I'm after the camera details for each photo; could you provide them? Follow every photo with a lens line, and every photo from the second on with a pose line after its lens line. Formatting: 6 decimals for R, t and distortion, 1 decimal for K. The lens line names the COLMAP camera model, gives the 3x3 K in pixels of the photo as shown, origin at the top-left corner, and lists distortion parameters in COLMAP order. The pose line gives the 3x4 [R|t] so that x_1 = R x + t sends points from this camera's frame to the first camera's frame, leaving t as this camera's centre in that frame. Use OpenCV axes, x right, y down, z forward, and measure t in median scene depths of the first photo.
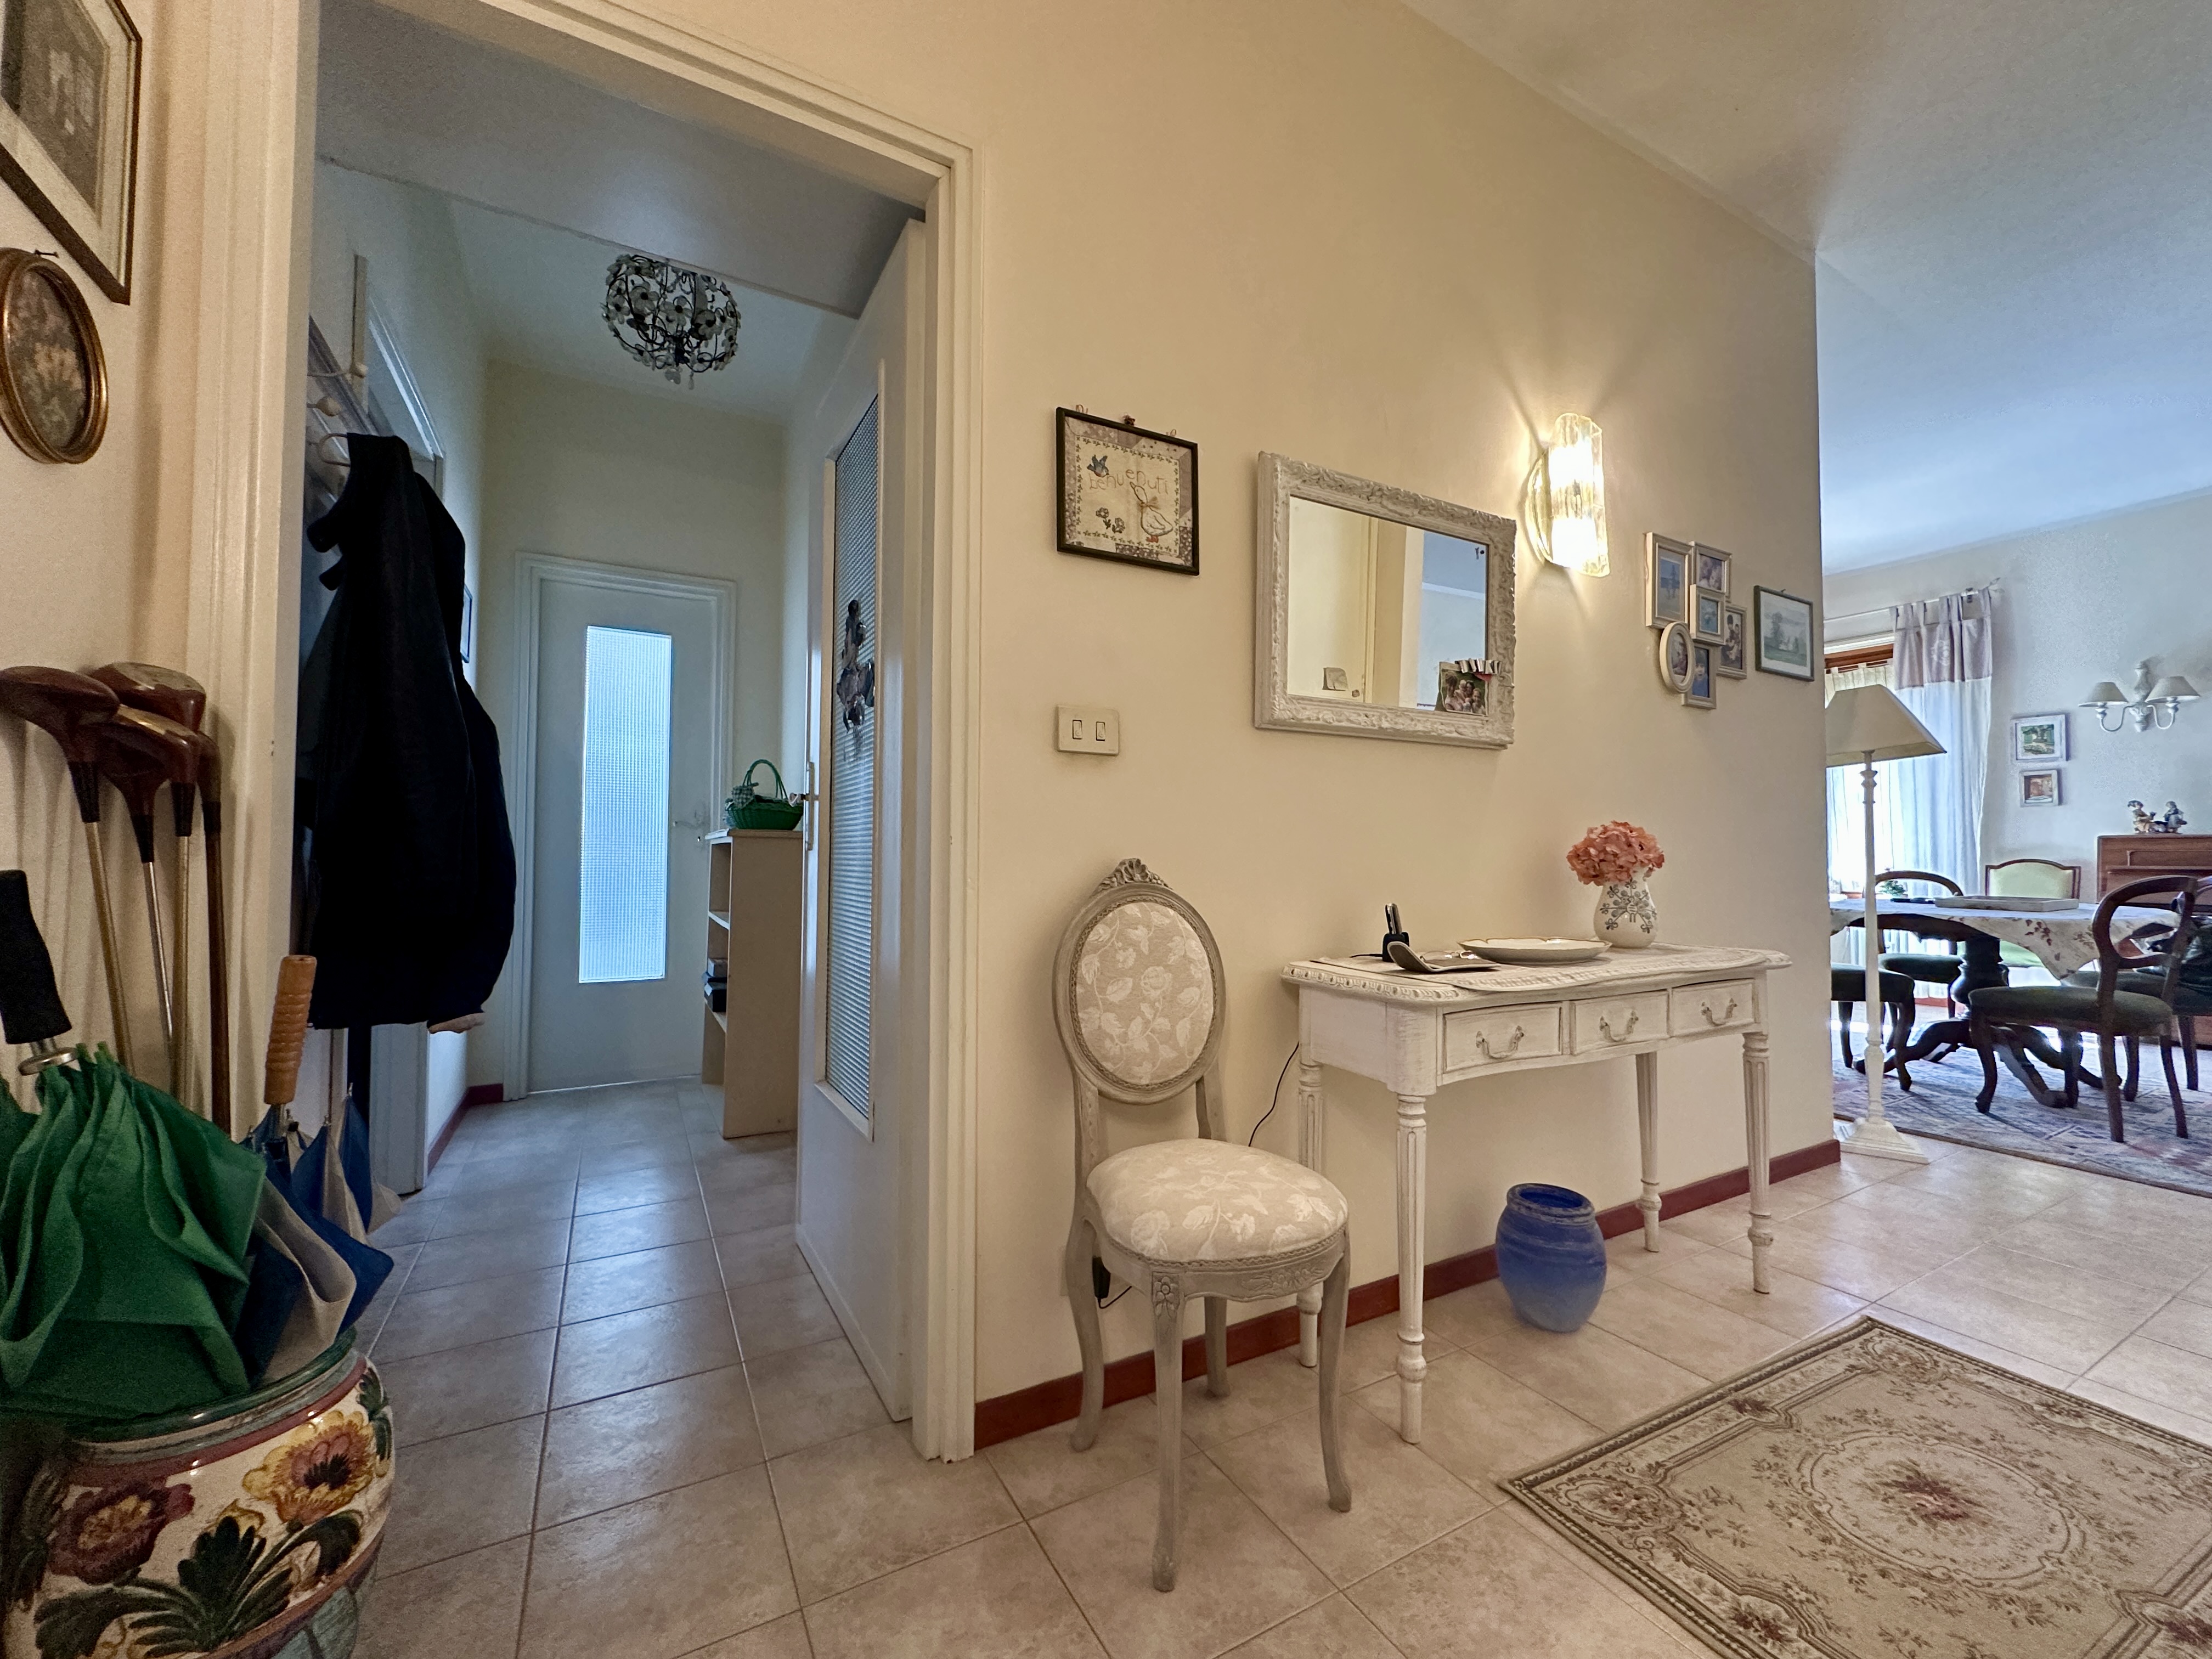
lens RADIAL K [[881.2, 0, 1101.6], [0, 881.2, 826.1], [0, 0, 1]] dist [-0.004073, 0.000915]
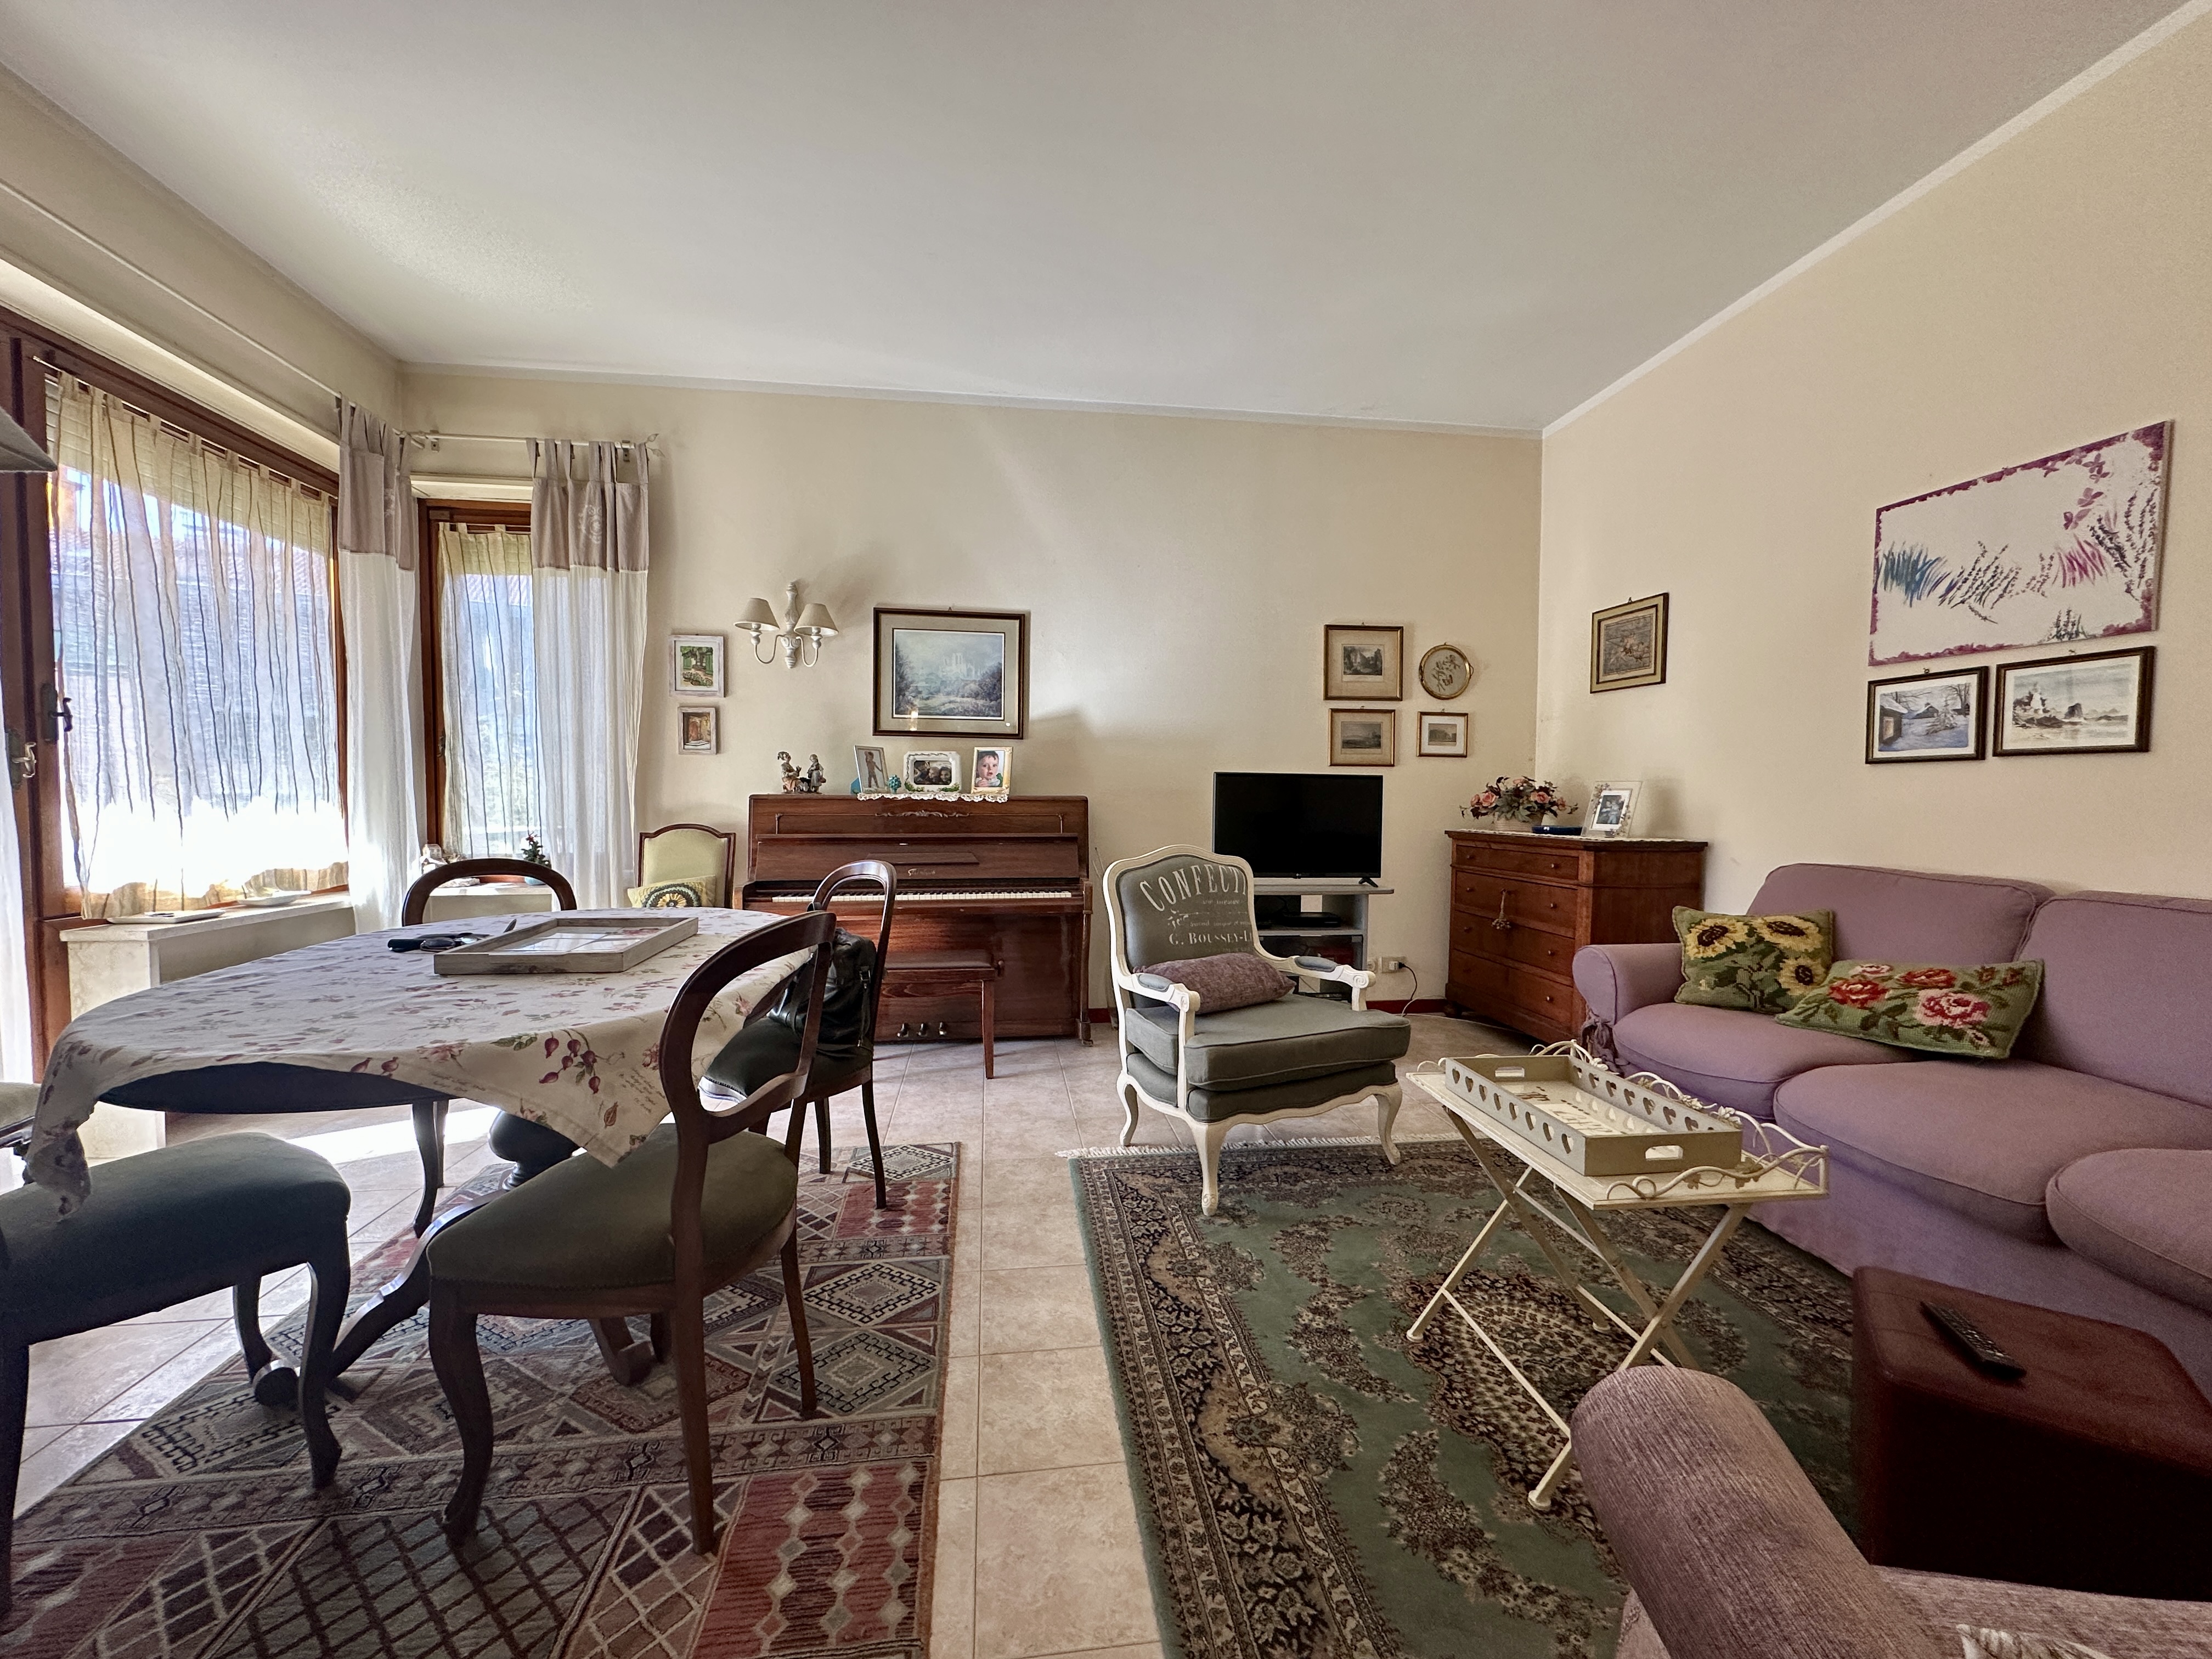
lens RADIAL K [[881.2, 0, 1111.4], [0, 881.2, 831.1], [0, 0, 1]] dist [-0.004073, 0.000915]
pose [[0.360482, -0.040878, 0.931870, 0.481261], [-0.030230, 0.998002, 0.055473, -0.009349], [-0.932276, -0.048168, 0.358526, 0.387101]]
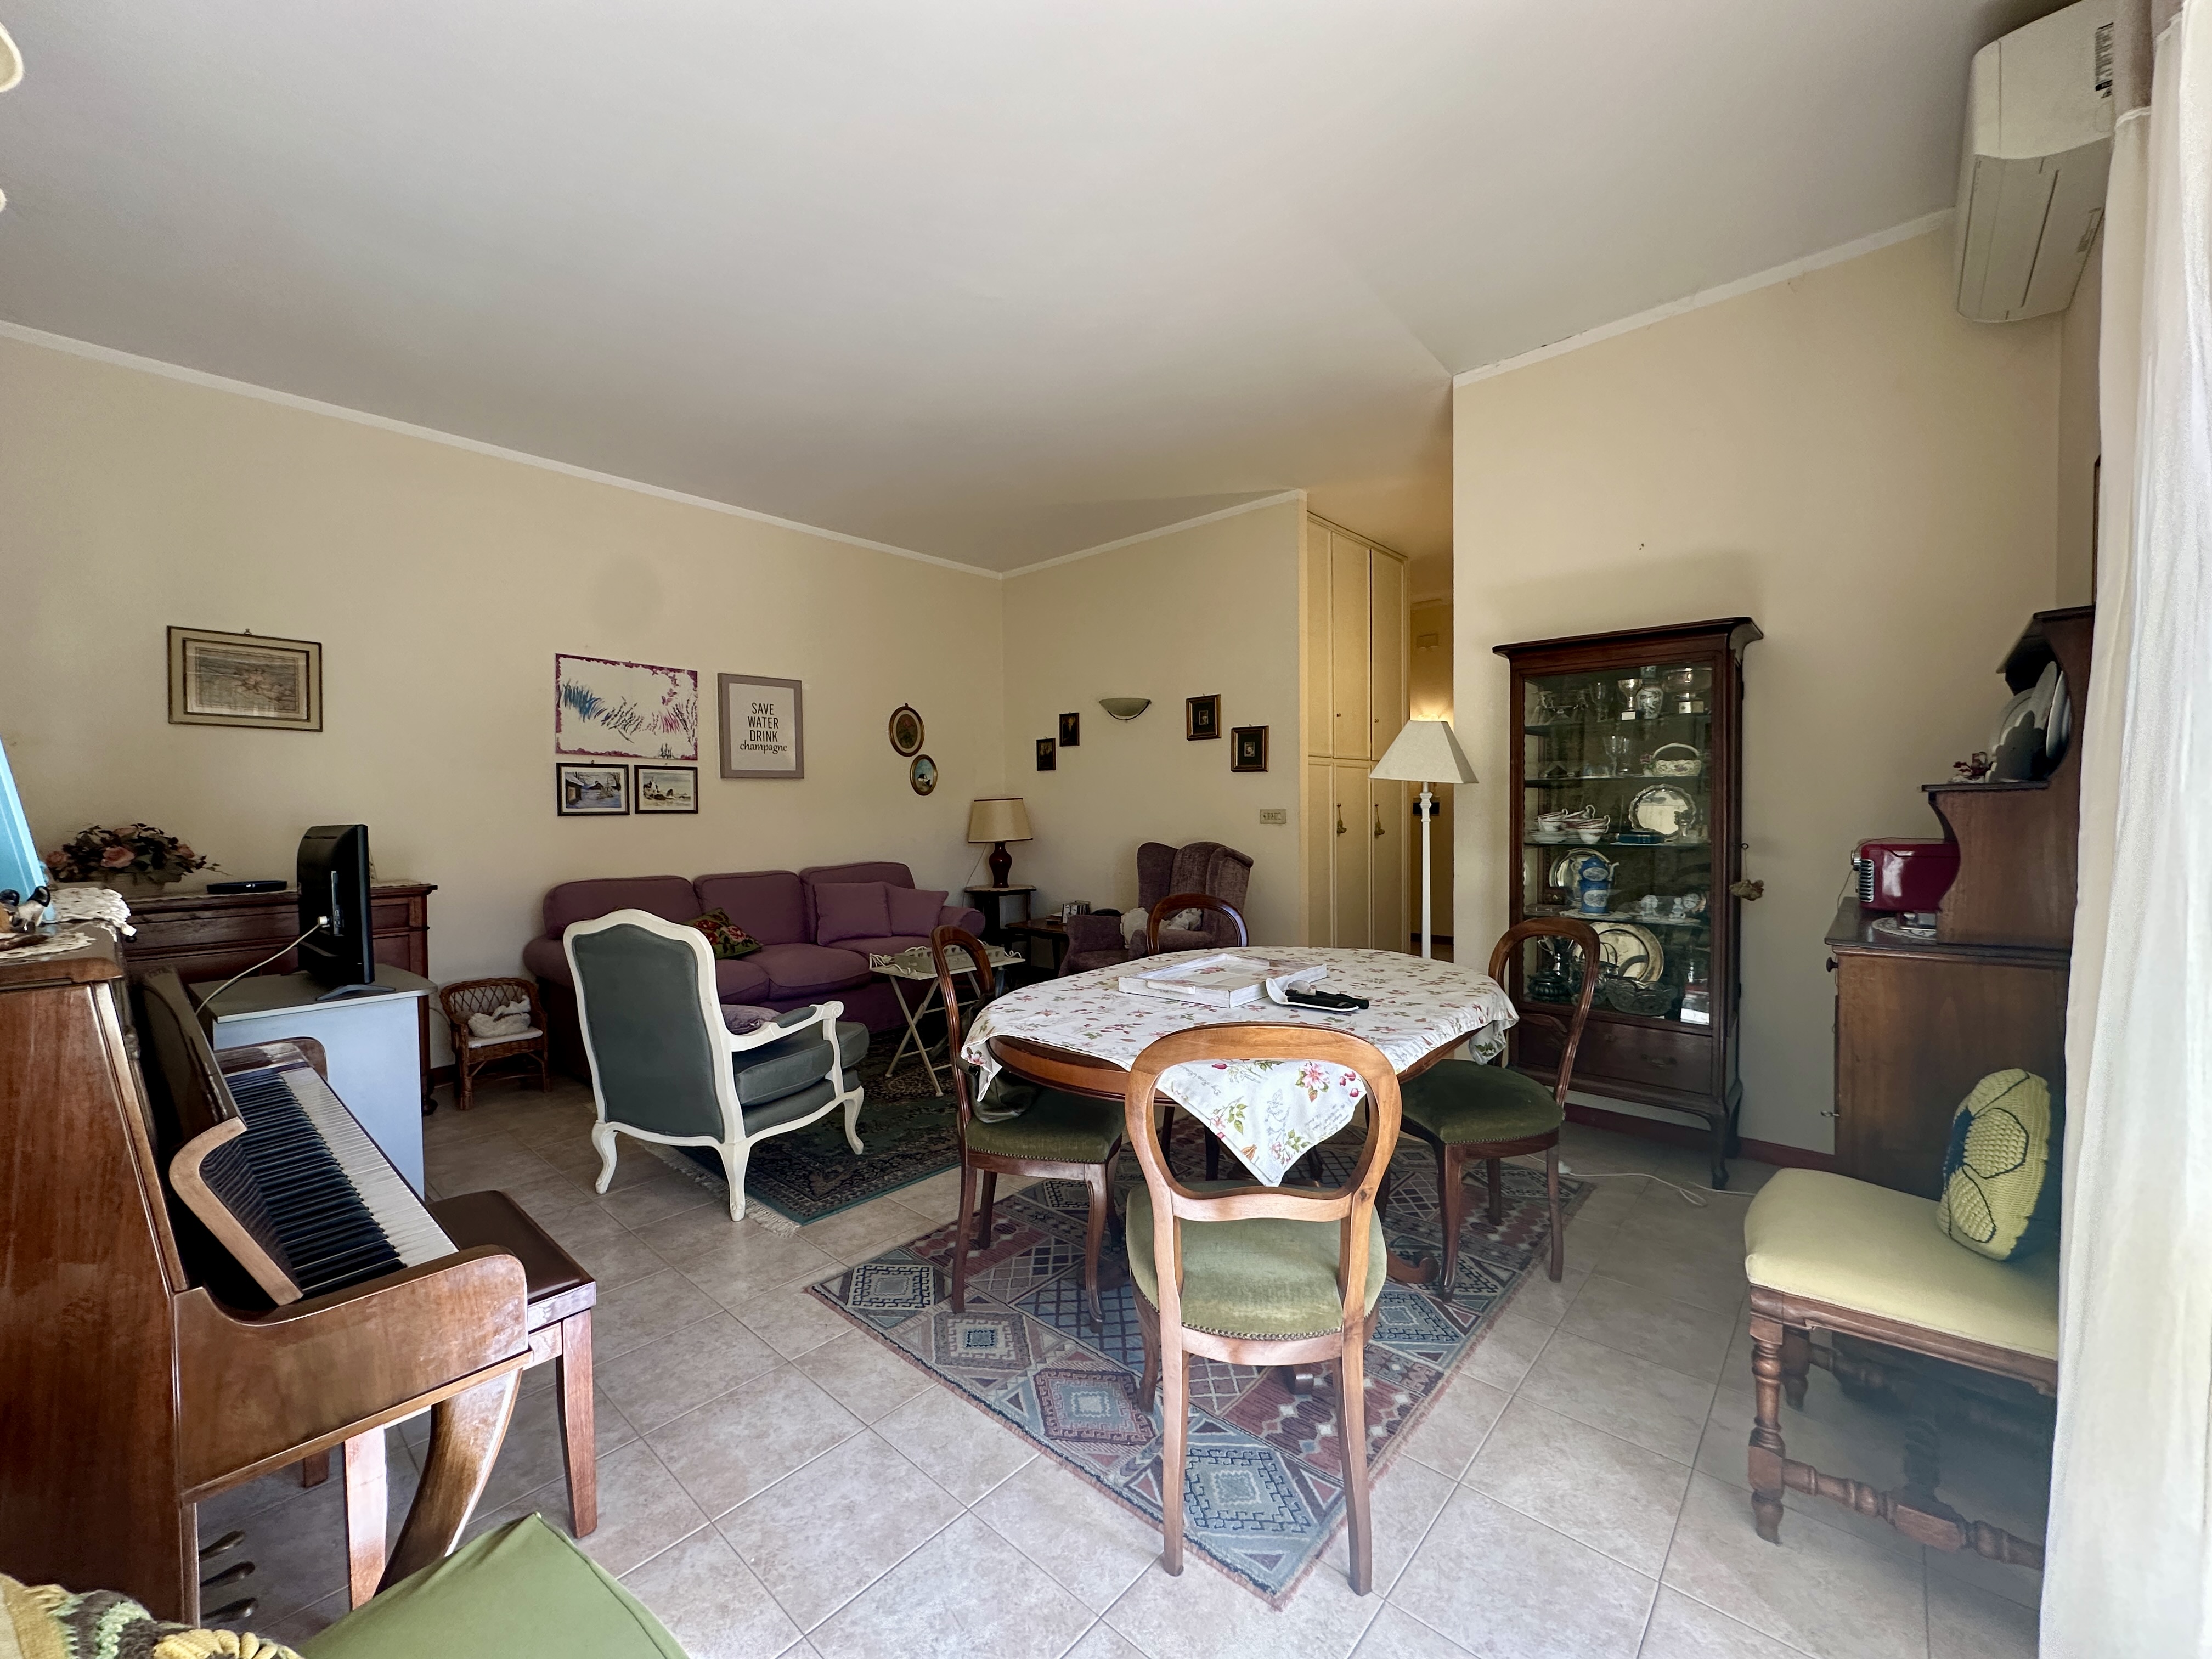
lens RADIAL K [[881.2, 0, 1091.2], [0, 881.2, 836.4], [0, 0, 1]] dist [-0.004073, 0.000915]
pose [[-0.949394, 0.013858, -0.313780, 0.941733], [0.013860, 0.999901, 0.002226, -0.009789], [0.313780, -0.002236, -0.949493, 1.117193]]
